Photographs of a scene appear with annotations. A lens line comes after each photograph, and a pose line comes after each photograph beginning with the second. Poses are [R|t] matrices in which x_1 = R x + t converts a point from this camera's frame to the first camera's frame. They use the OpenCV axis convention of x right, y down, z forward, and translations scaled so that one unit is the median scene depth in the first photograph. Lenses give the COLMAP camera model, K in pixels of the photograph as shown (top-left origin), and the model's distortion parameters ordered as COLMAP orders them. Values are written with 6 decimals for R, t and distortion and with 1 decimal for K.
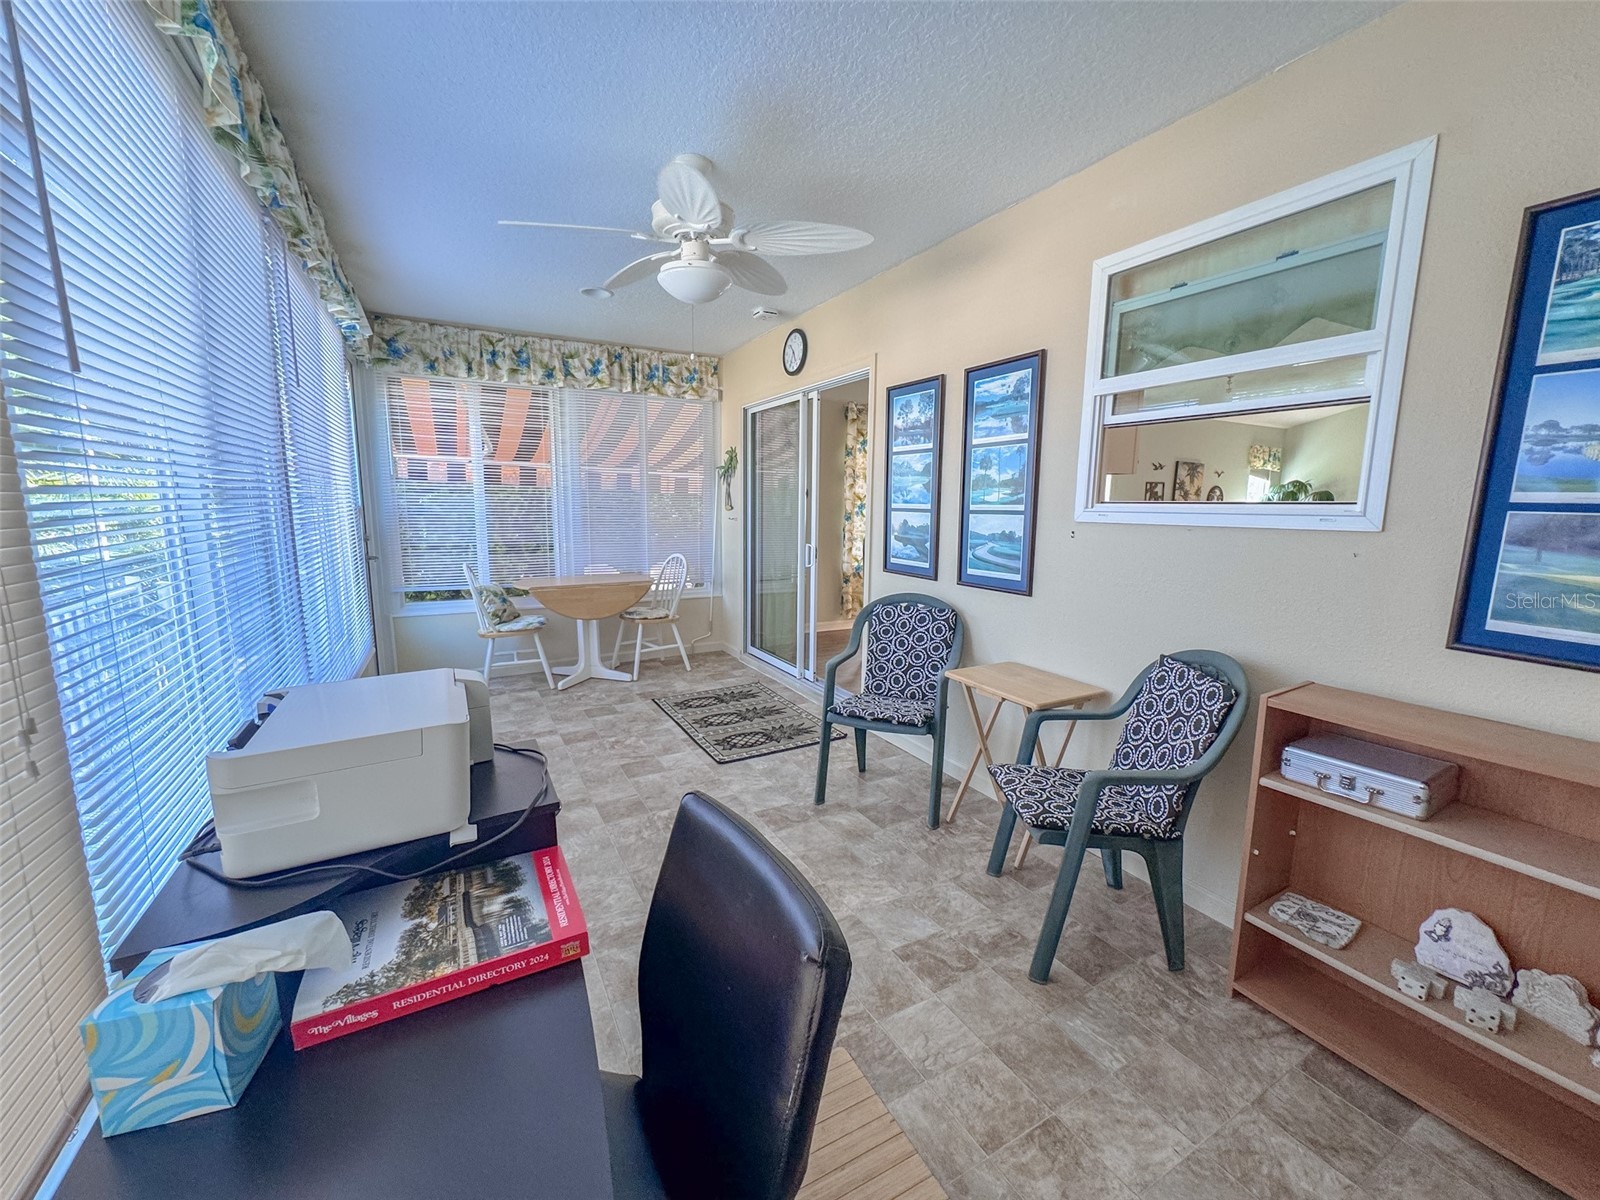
lens RADIAL K [[642.4, 0, 801.1], [0, 642.4, 601.3], [0, 0, 1]] dist [-0.004458, 0.000963]
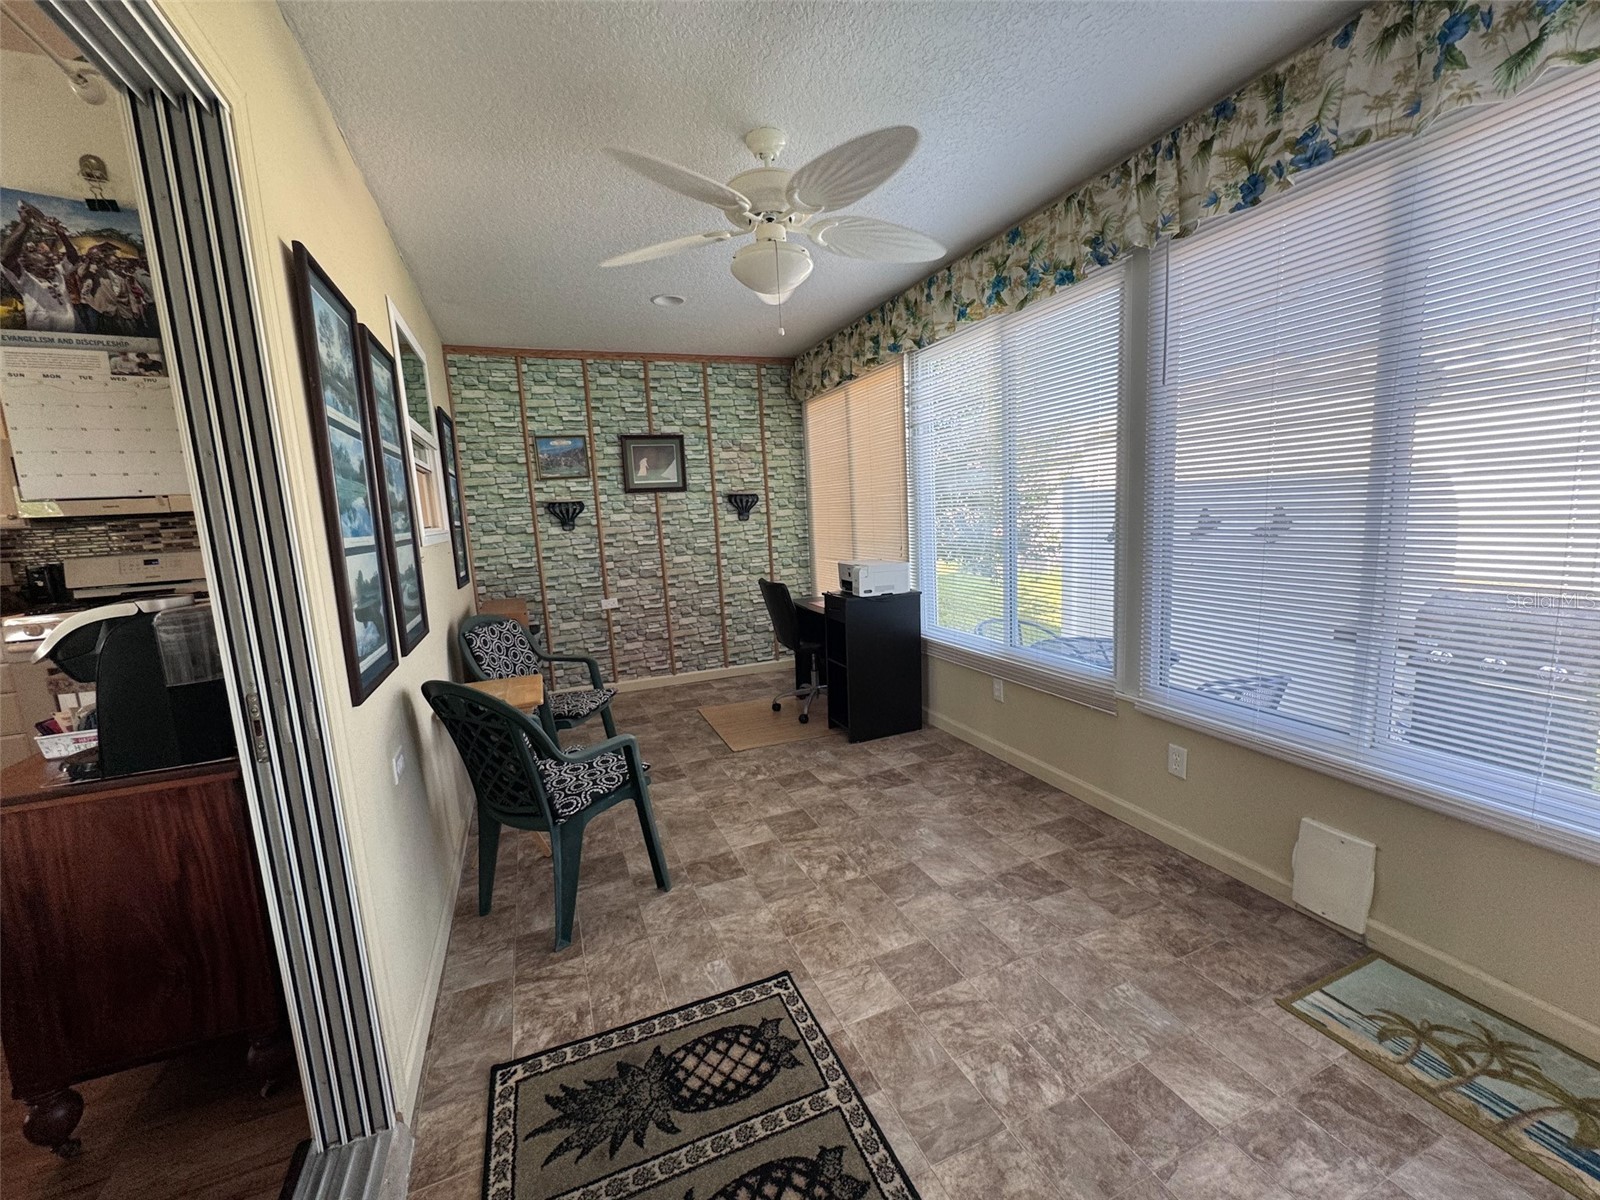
lens RADIAL K [[642.4, 0, 801.1], [0, 642.4, 601.3], [0, 0, 1]] dist [-0.004458, 0.000963]
pose [[-0.993604, 0.021960, 0.110769, -0.192332], [0.053702, 0.954779, 0.292425, -0.208747], [-0.099338, 0.296503, -0.949851, 1.320718]]
